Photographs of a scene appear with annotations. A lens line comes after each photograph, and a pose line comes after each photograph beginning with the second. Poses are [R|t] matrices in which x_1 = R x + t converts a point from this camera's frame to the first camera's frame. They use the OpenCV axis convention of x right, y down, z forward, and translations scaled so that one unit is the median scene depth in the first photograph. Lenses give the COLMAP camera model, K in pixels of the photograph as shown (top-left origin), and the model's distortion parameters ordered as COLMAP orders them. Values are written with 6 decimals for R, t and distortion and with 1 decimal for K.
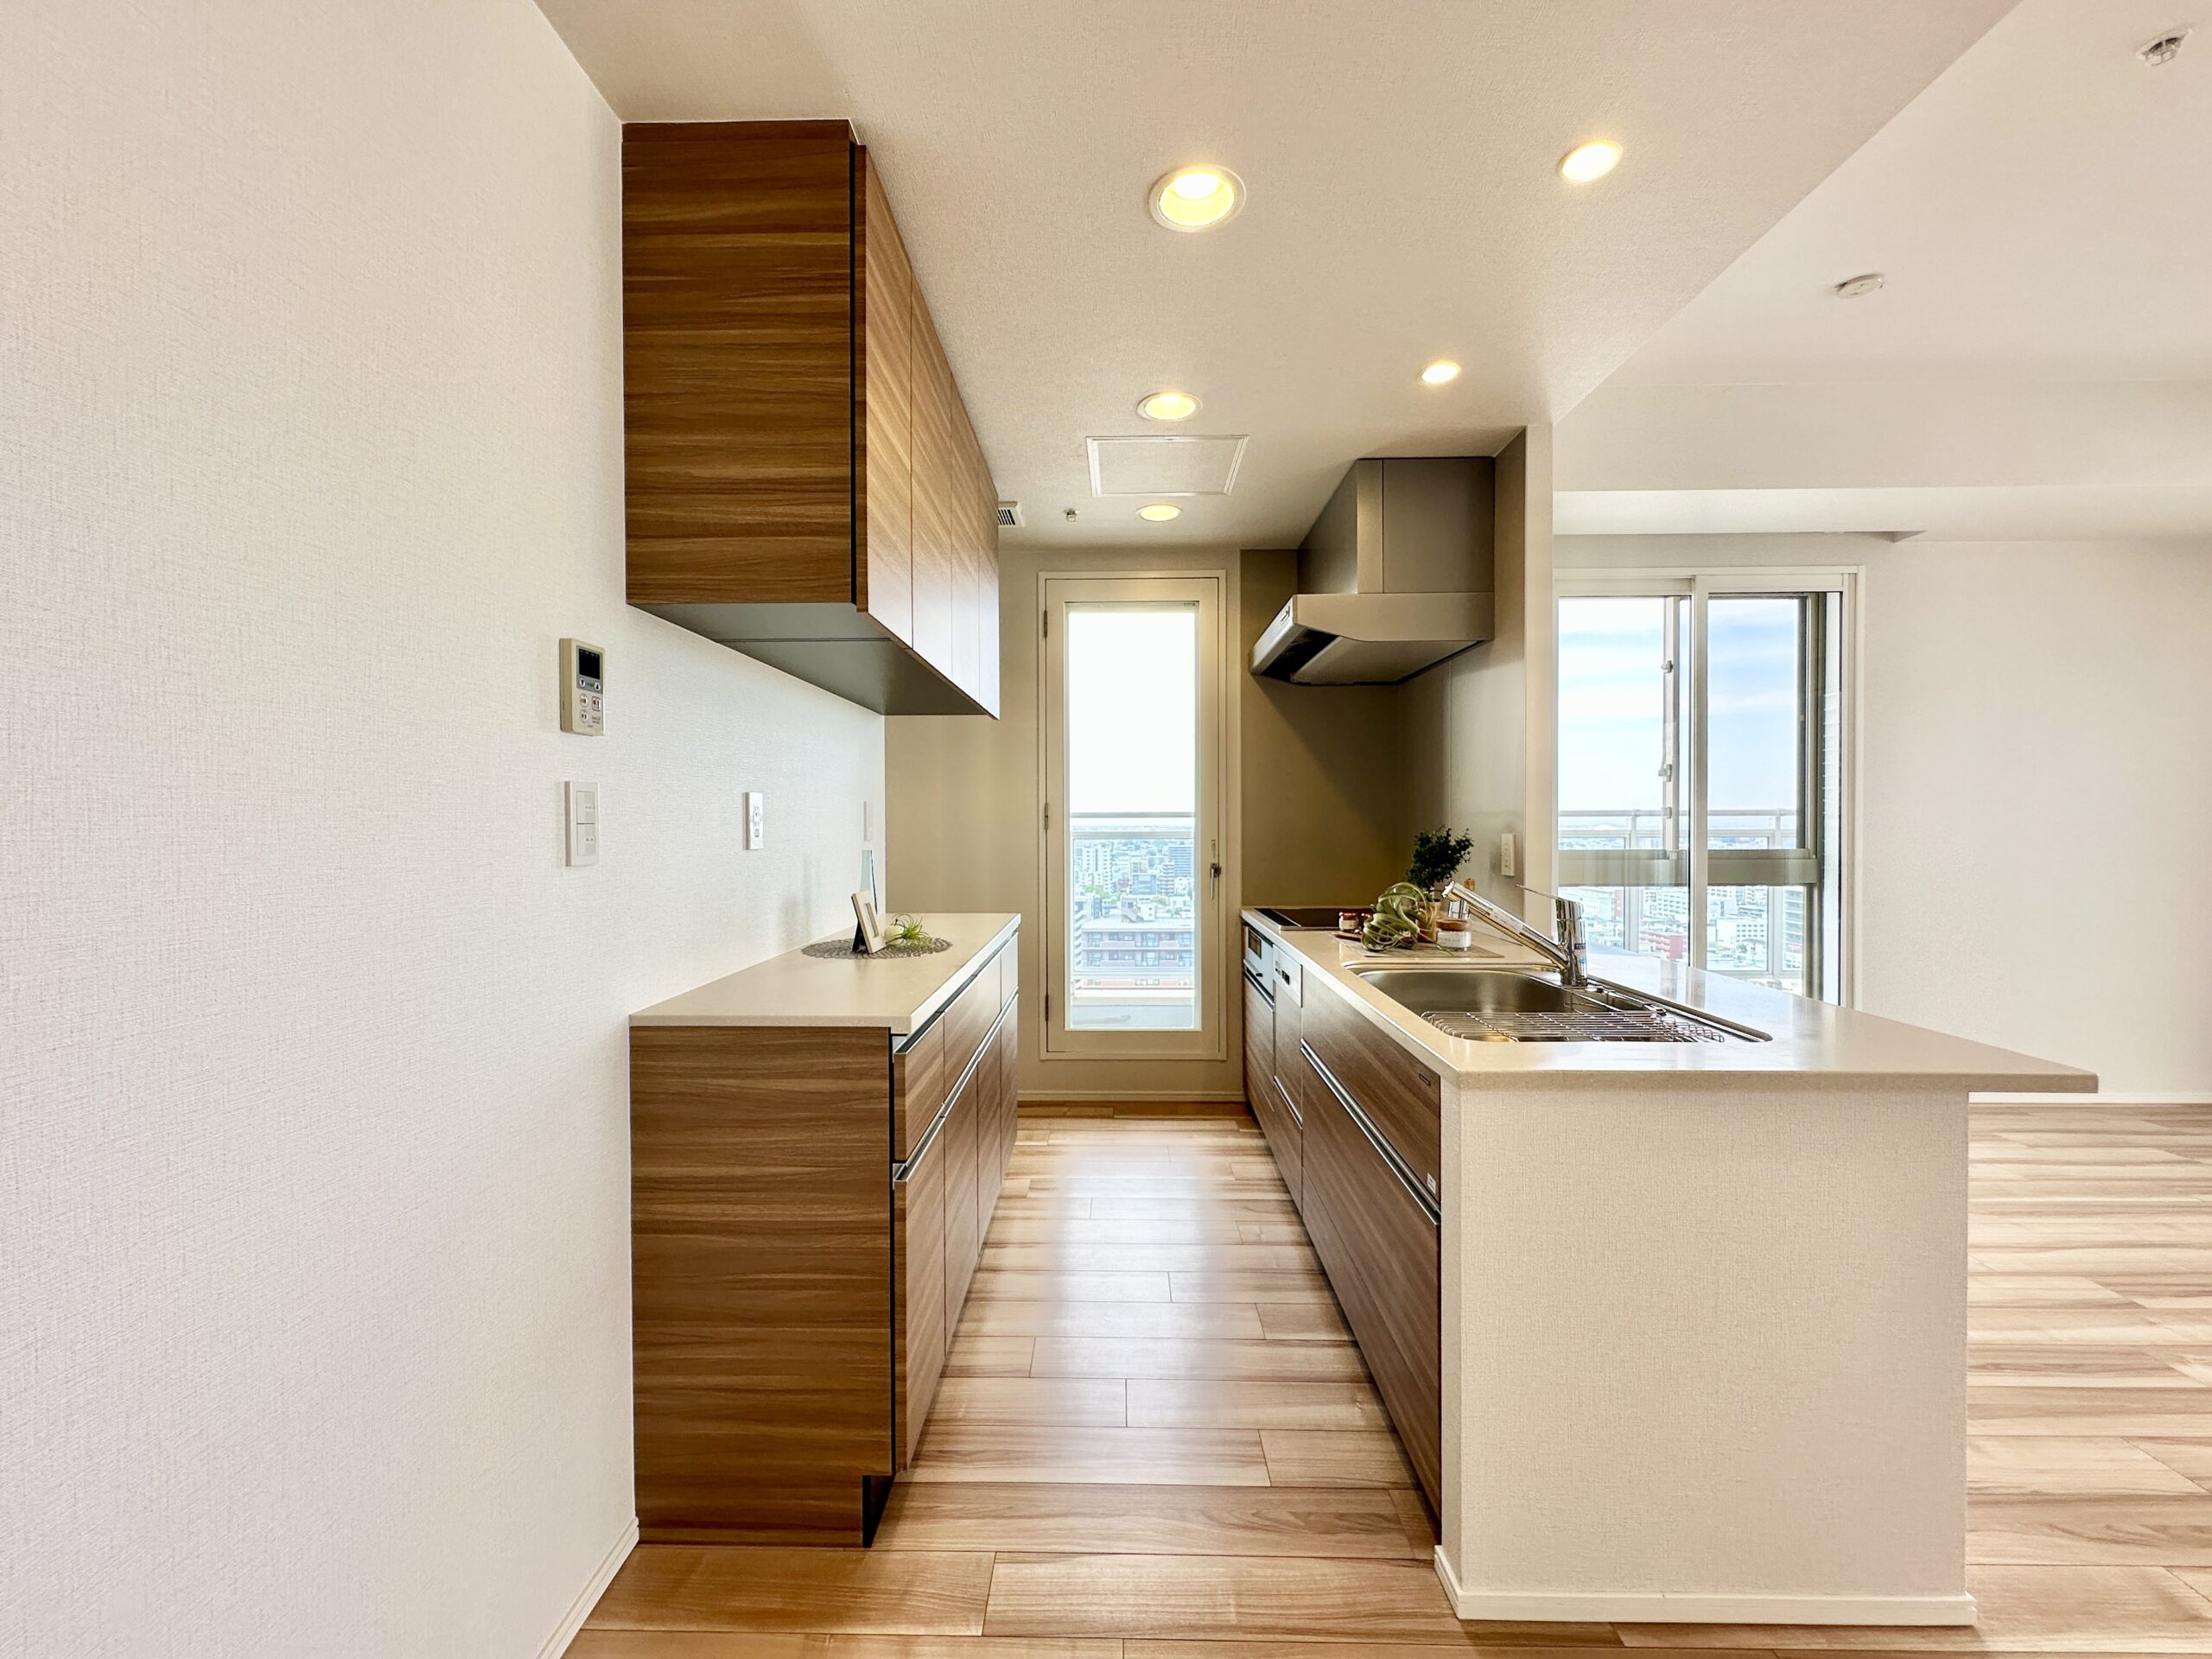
lens RADIAL K [[887.7, 0, 1101.2], [0, 887.7, 835.1], [0, 0, 1]] dist [0.000617, -0.000838]
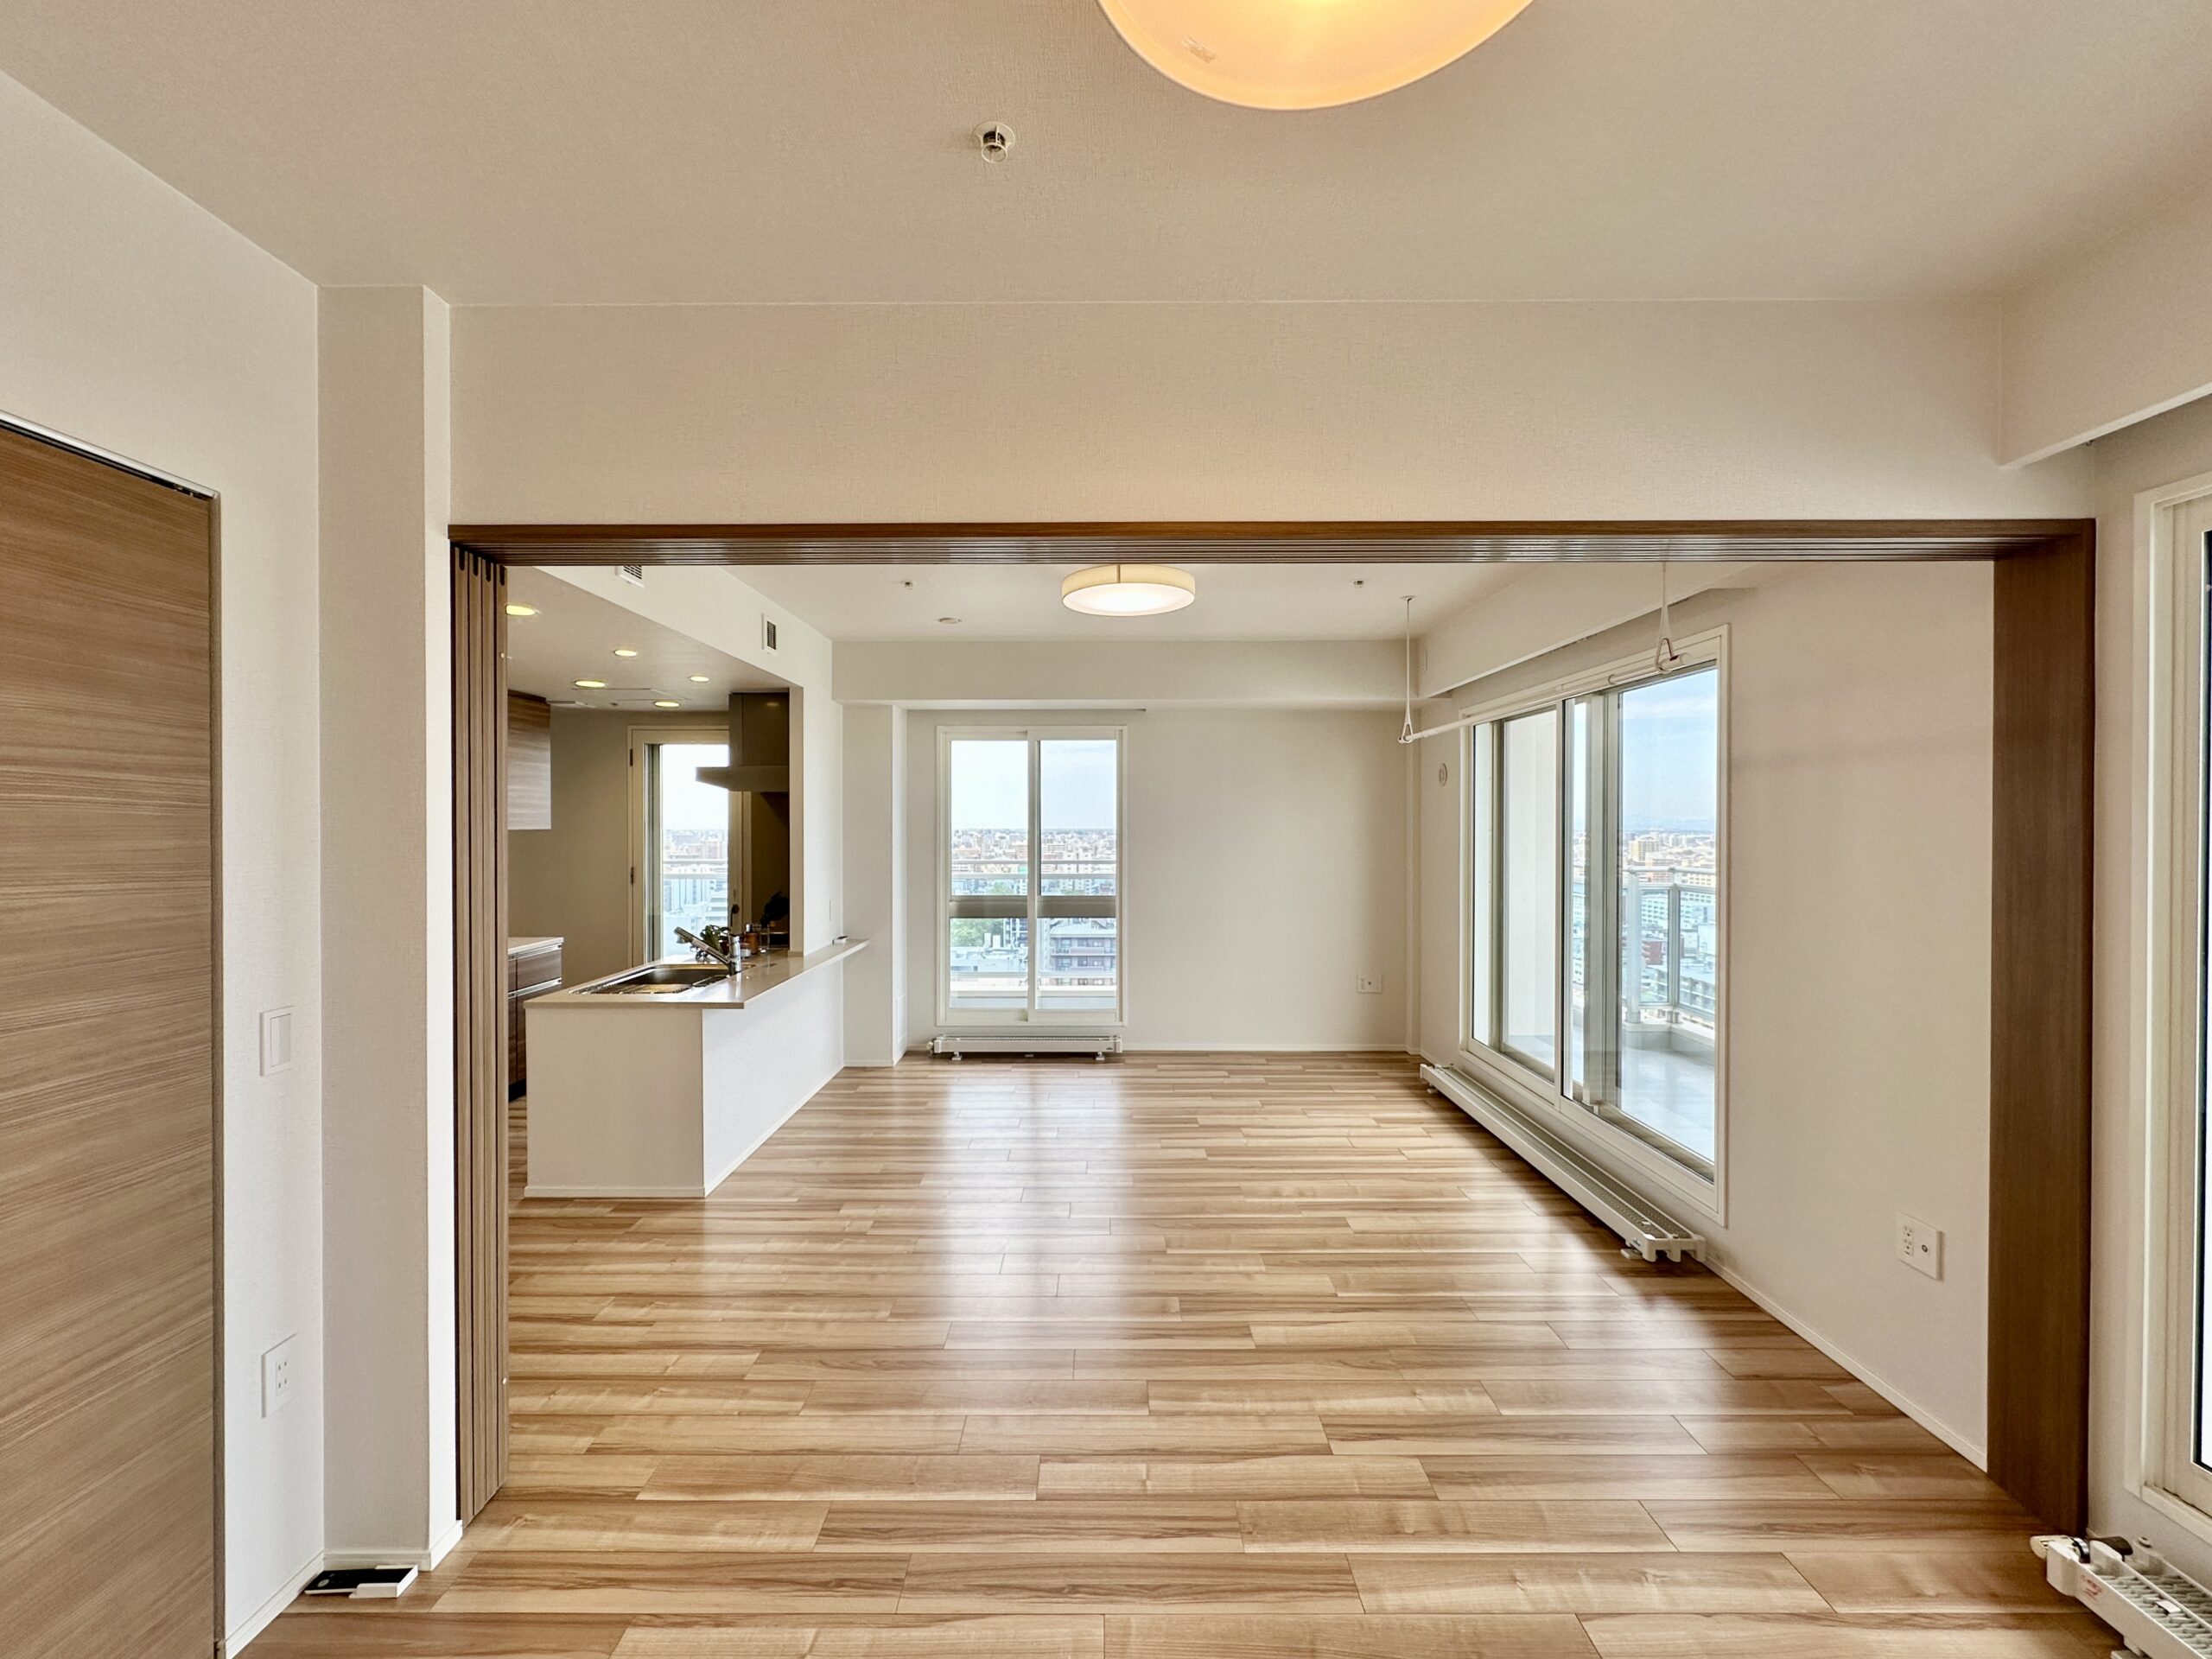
lens RADIAL K [[887.7, 0, 1109.1], [0, 887.7, 820.3], [0, 0, 1]] dist [0.000617, -0.000838]
pose [[0.999806, 0.003779, 0.019328, 0.838545], [-0.003354, 0.999753, -0.021969, -0.097802], [-0.019407, 0.021900, 0.999572, -0.716186]]
